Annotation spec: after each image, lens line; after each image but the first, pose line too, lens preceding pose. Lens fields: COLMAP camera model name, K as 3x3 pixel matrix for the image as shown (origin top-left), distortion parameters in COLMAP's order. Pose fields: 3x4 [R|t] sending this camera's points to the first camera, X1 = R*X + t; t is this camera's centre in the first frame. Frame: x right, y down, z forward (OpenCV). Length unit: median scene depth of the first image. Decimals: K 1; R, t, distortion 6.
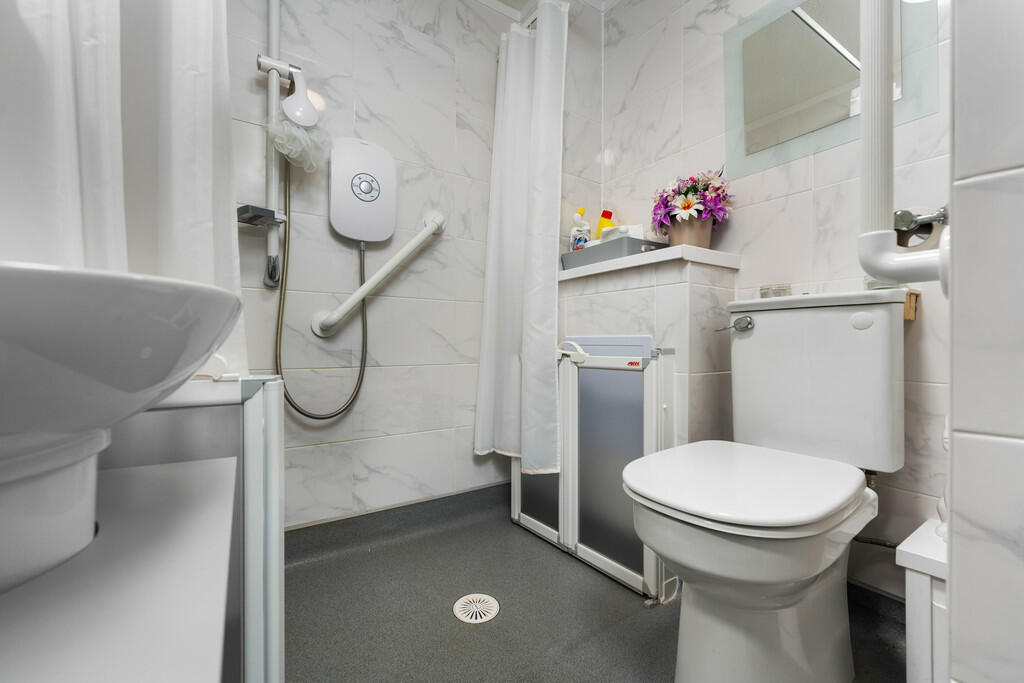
lens RADIAL K [[420.1, 0, 511.4], [0, 420.1, 340.8], [0, 0, 1]] dist [-0.003628, -0.000749]
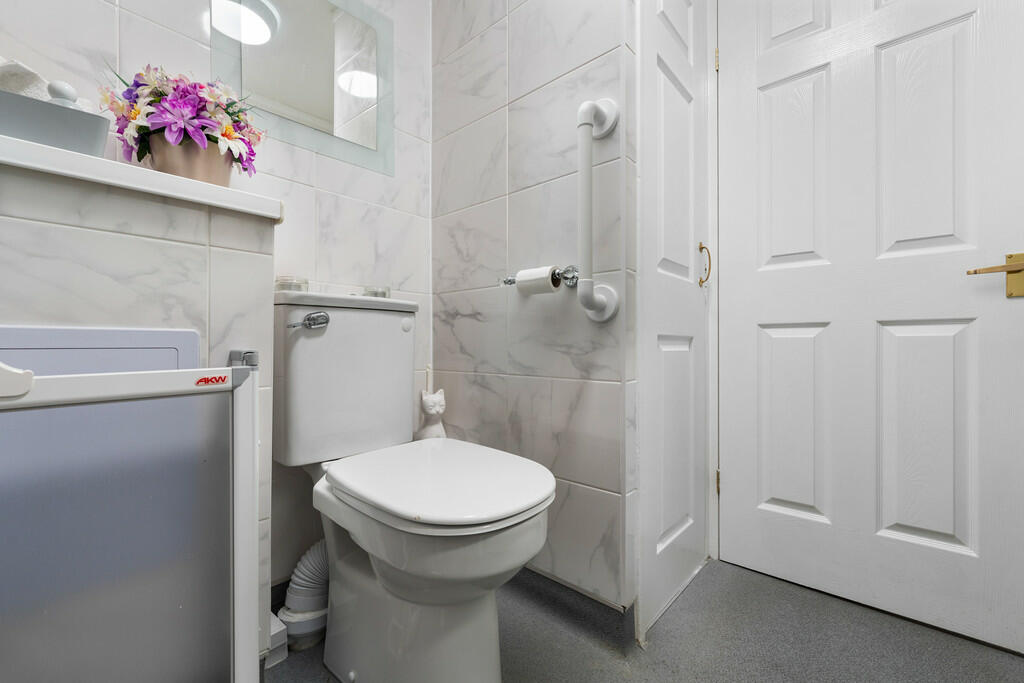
lens RADIAL K [[420.1, 0, 512.5], [0, 420.1, 343.7], [0, 0, 1]] dist [-0.003628, -0.000749]
pose [[-0.255603, -0.001806, 0.966780, -0.335274], [-0.002022, 0.999997, 0.001333, 0.004537], [-0.966780, -0.001614, -0.255606, 0.750613]]
